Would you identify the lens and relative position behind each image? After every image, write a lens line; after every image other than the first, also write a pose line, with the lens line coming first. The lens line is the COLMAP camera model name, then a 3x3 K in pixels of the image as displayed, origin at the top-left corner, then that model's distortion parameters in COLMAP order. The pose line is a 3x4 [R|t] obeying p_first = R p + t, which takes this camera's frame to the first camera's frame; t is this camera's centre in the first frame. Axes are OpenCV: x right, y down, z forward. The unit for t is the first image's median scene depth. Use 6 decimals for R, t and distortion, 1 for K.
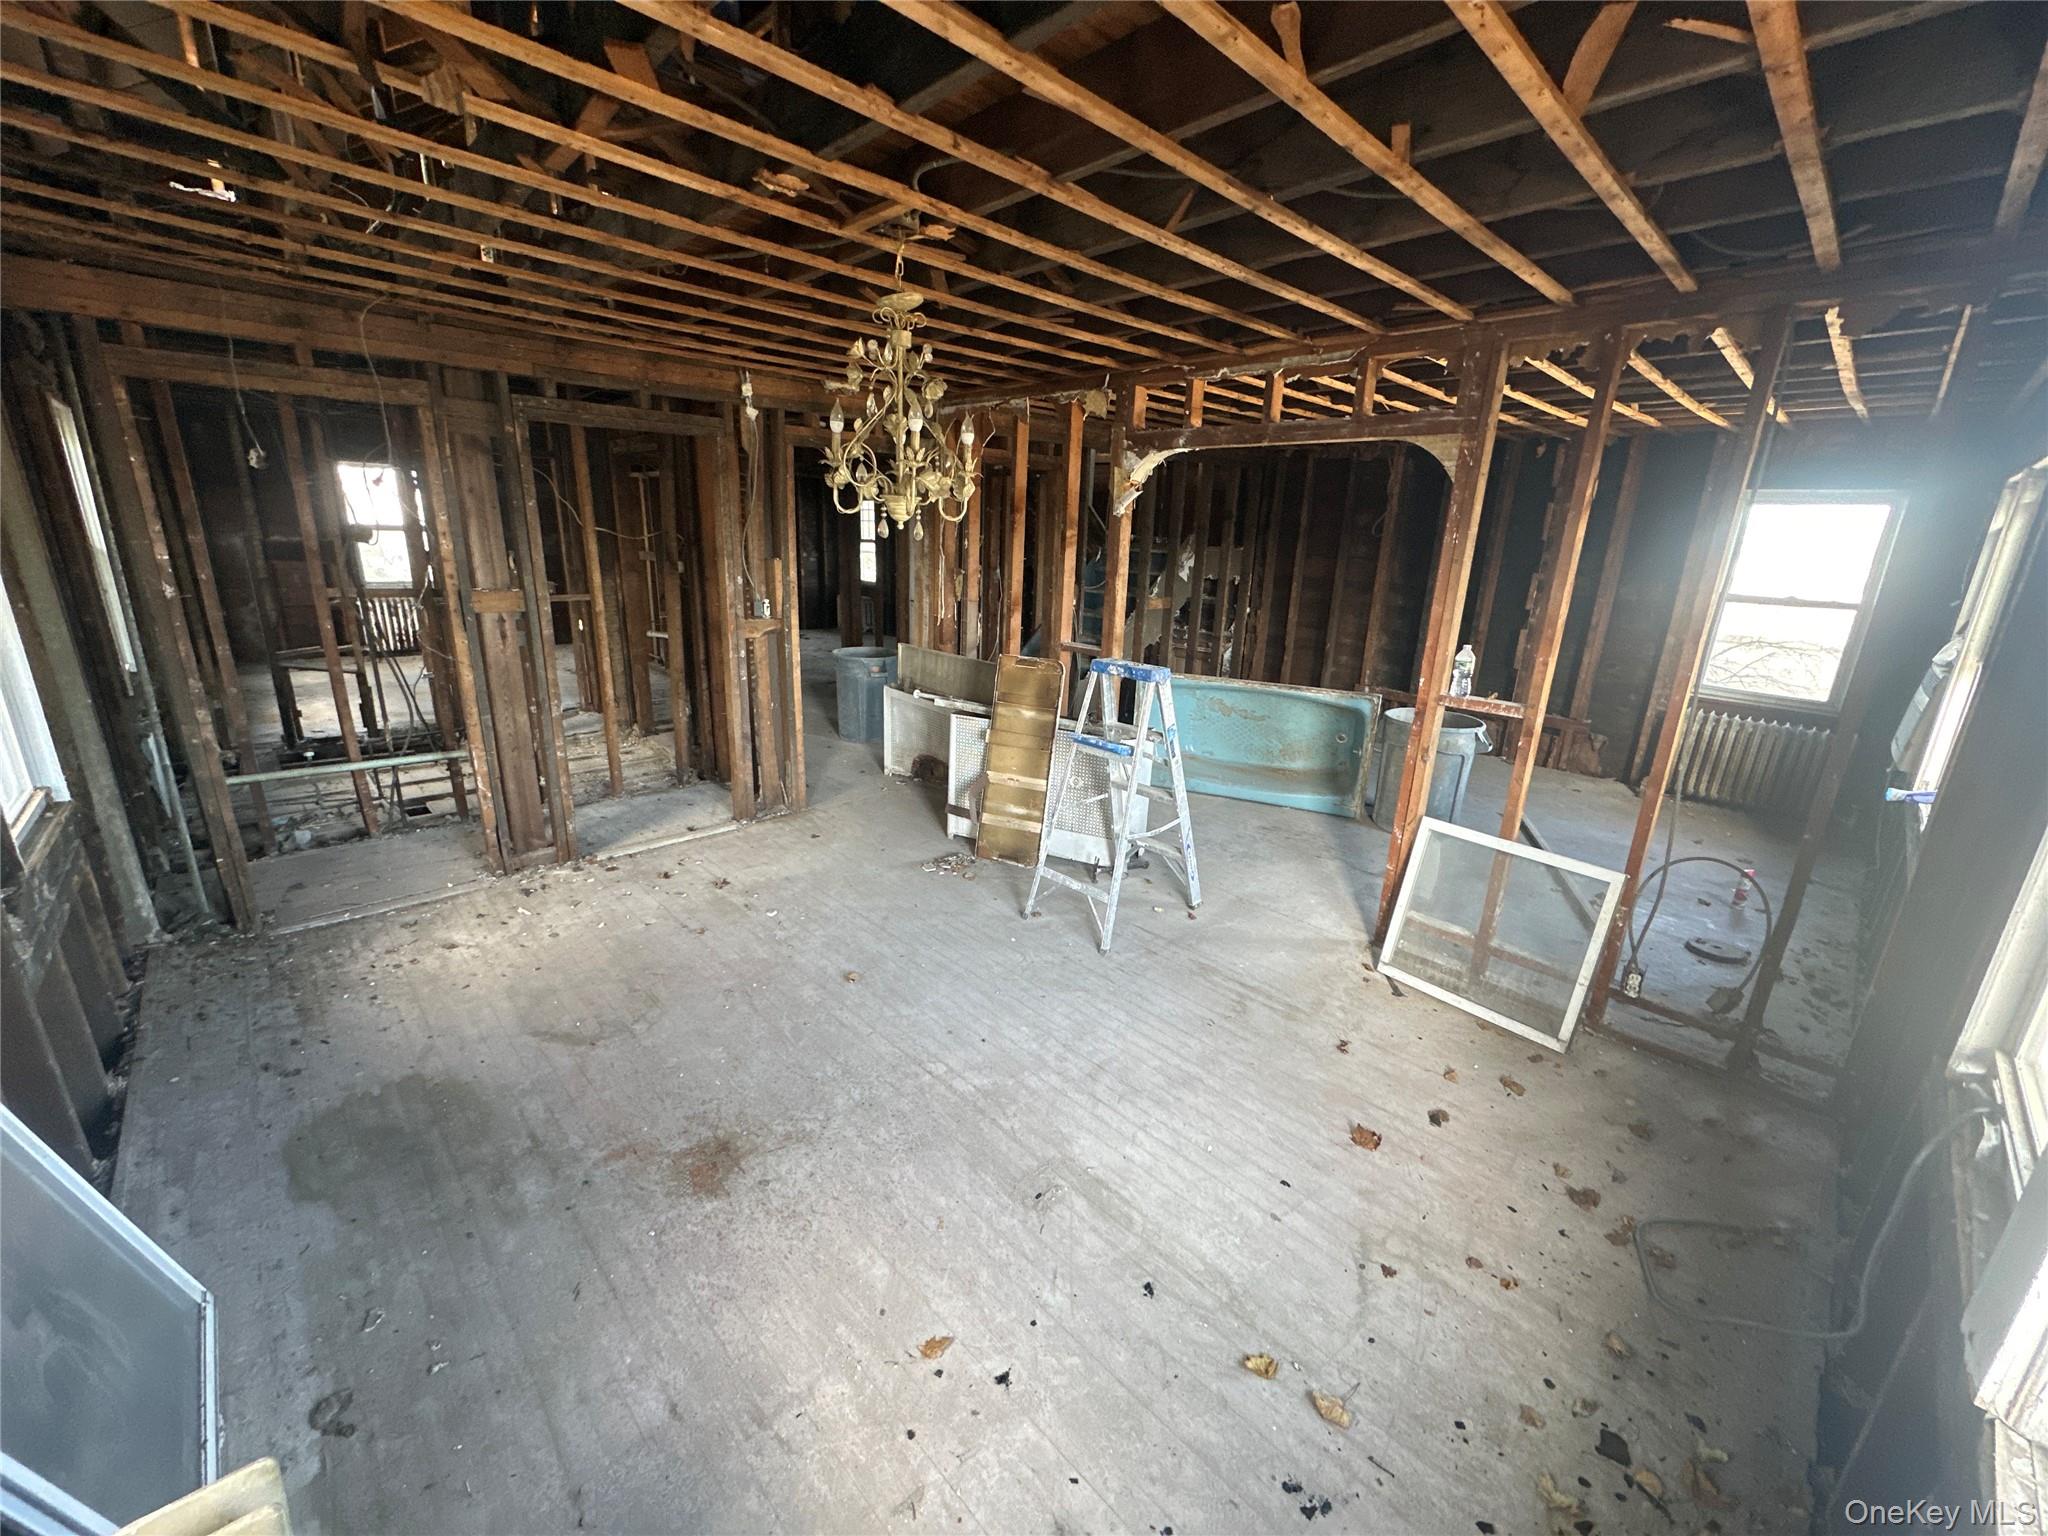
lens RADIAL K [[812.0, 0, 1024.1], [0, 812.0, 772.4], [0, 0, 1]] dist [-0.001079, -0.000079]
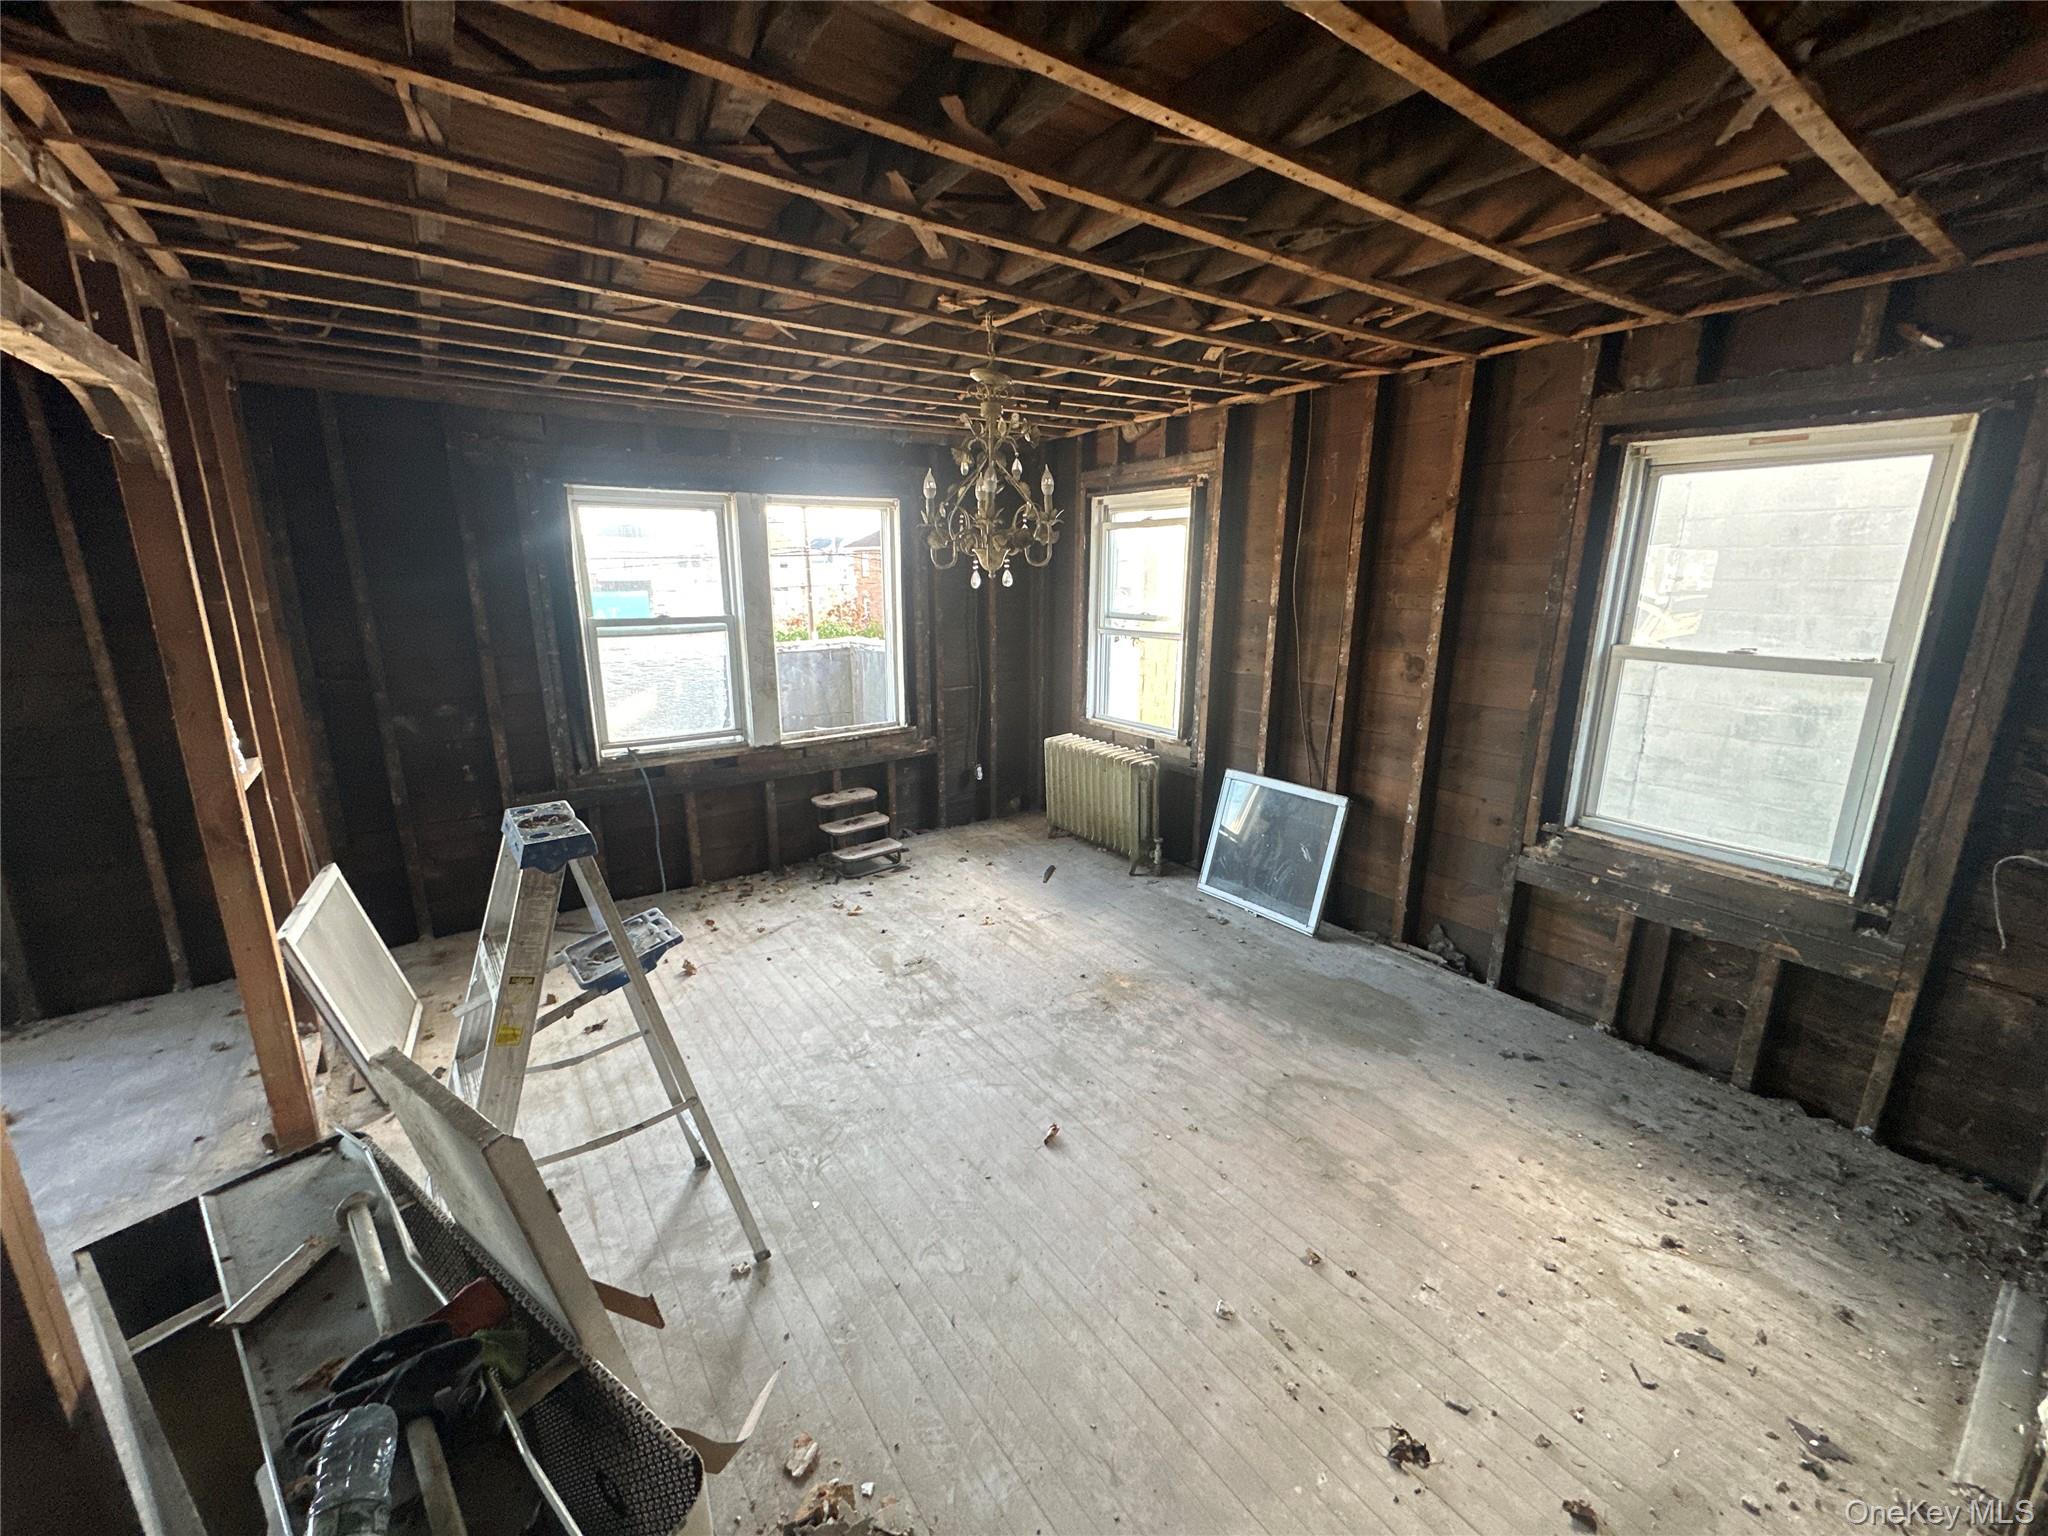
lens RADIAL K [[812.0, 0, 1020.6], [0, 812.0, 765.2], [0, 0, 1]] dist [-0.001079, -0.000079]
pose [[-0.988810, -0.076070, 0.128327, -0.333956], [-0.001453, 0.865089, 0.501616, -0.602902], [-0.149172, 0.495816, -0.855520, 1.967894]]
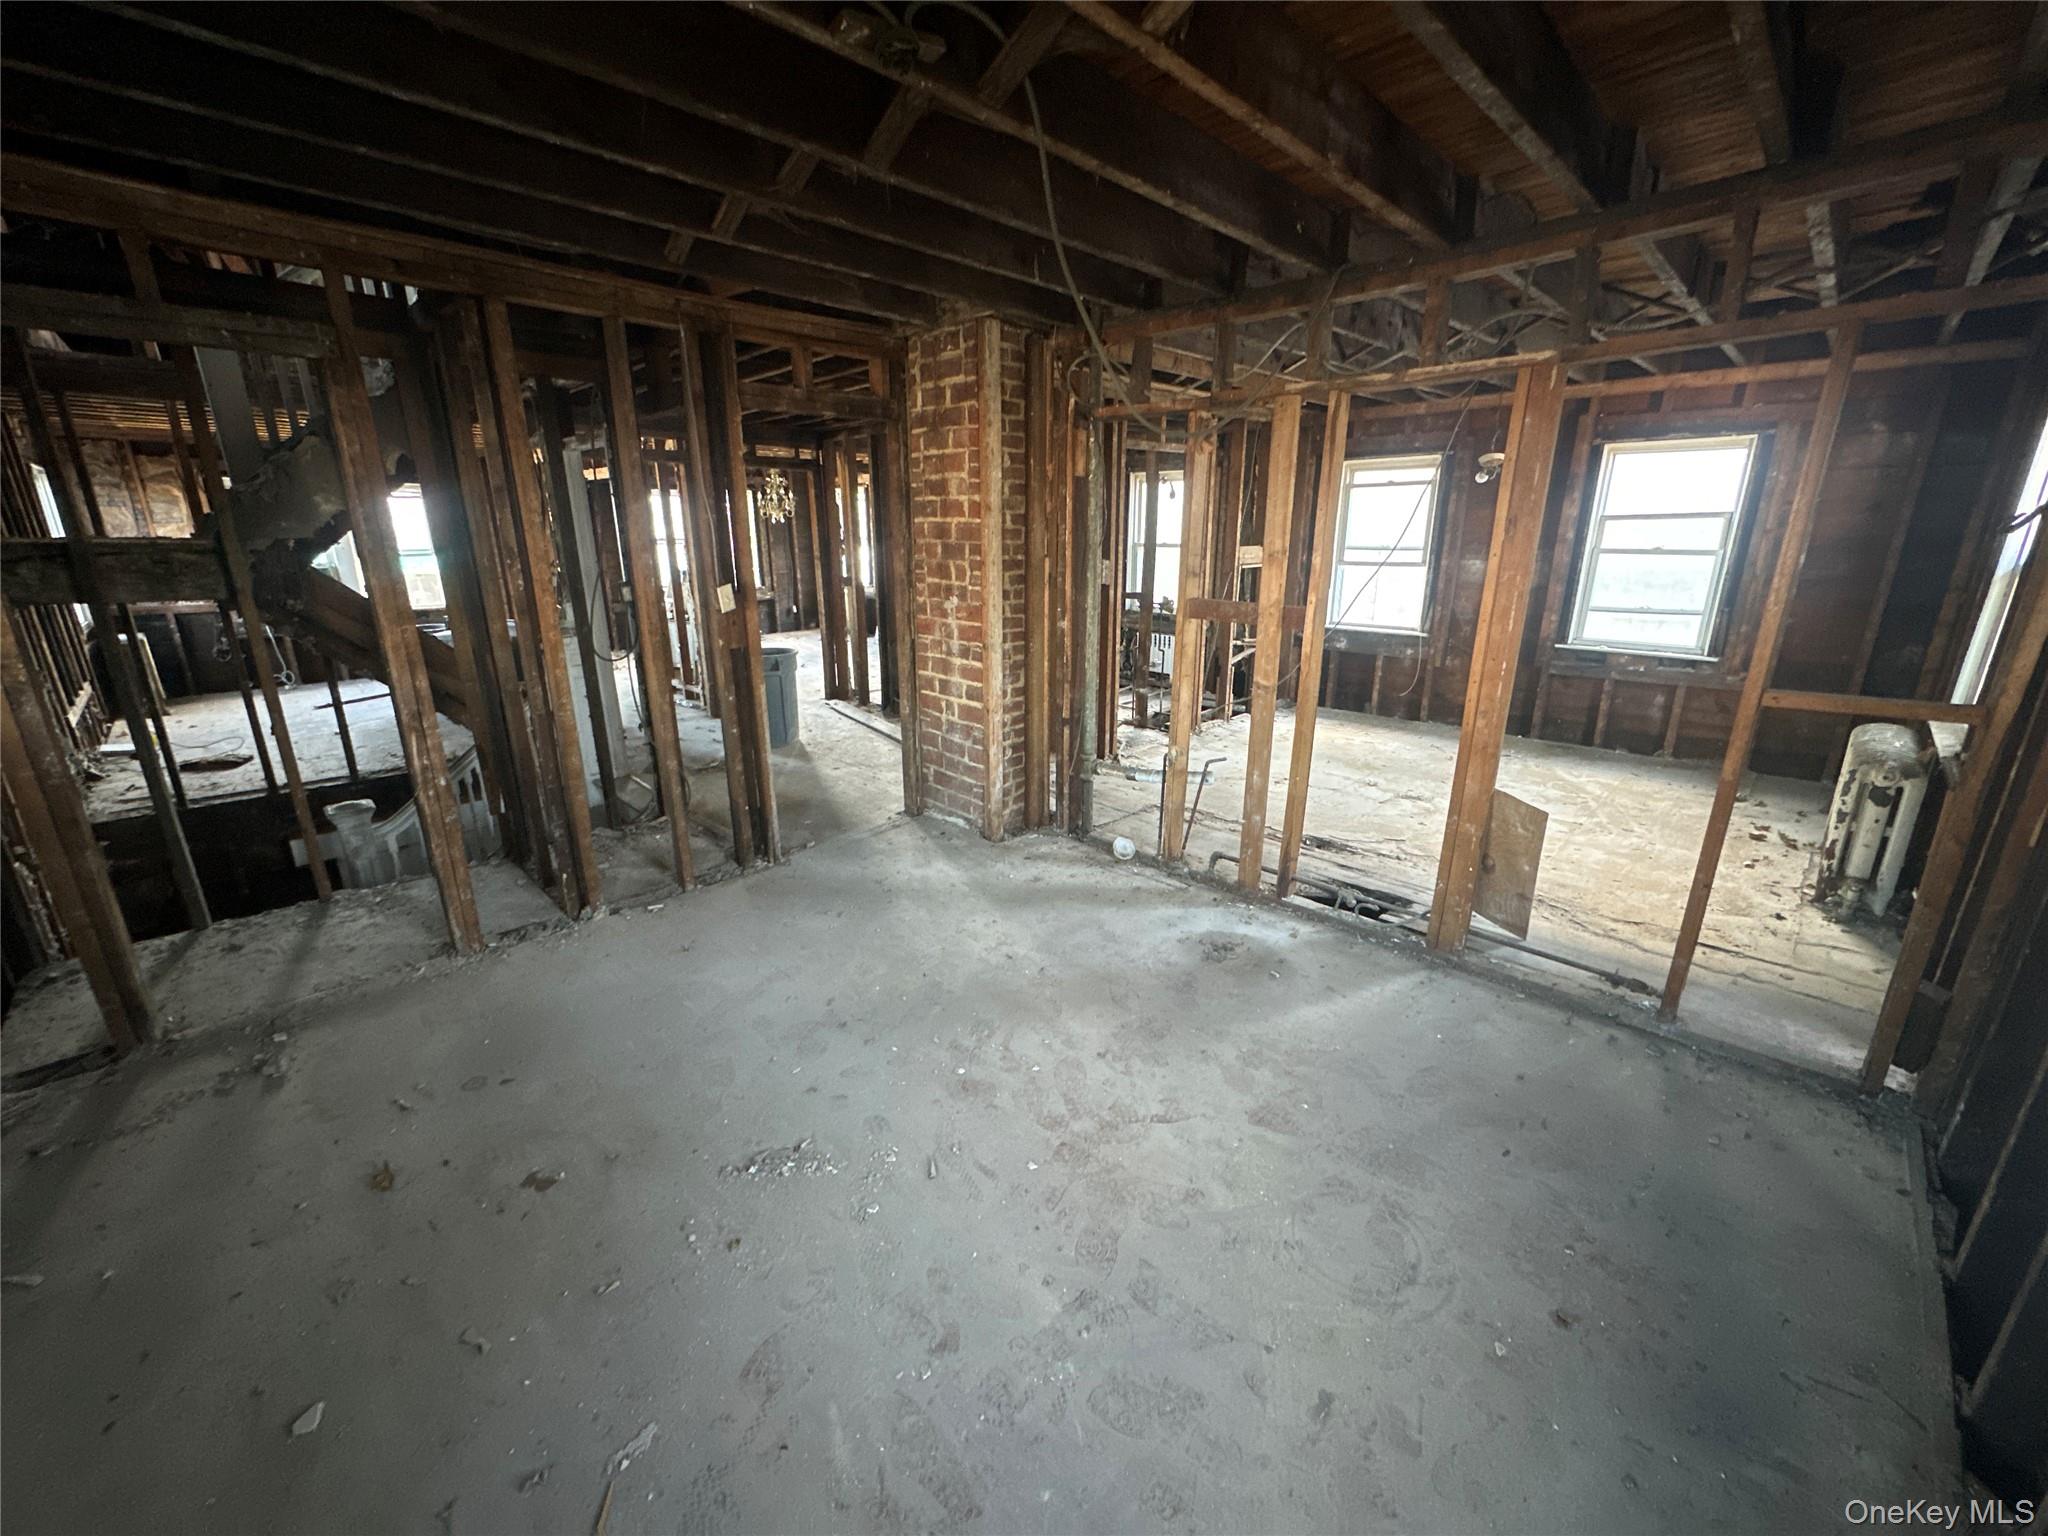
lens RADIAL K [[812.0, 0, 1025.6], [0, 812.0, 767.6], [0, 0, 1]] dist [-0.001079, -0.000079]
pose [[-0.998993, -0.024127, -0.037838, -1.036293], [-0.040890, 0.836806, 0.545971, -1.299418], [0.018491, 0.546968, -0.836949, 4.321920]]
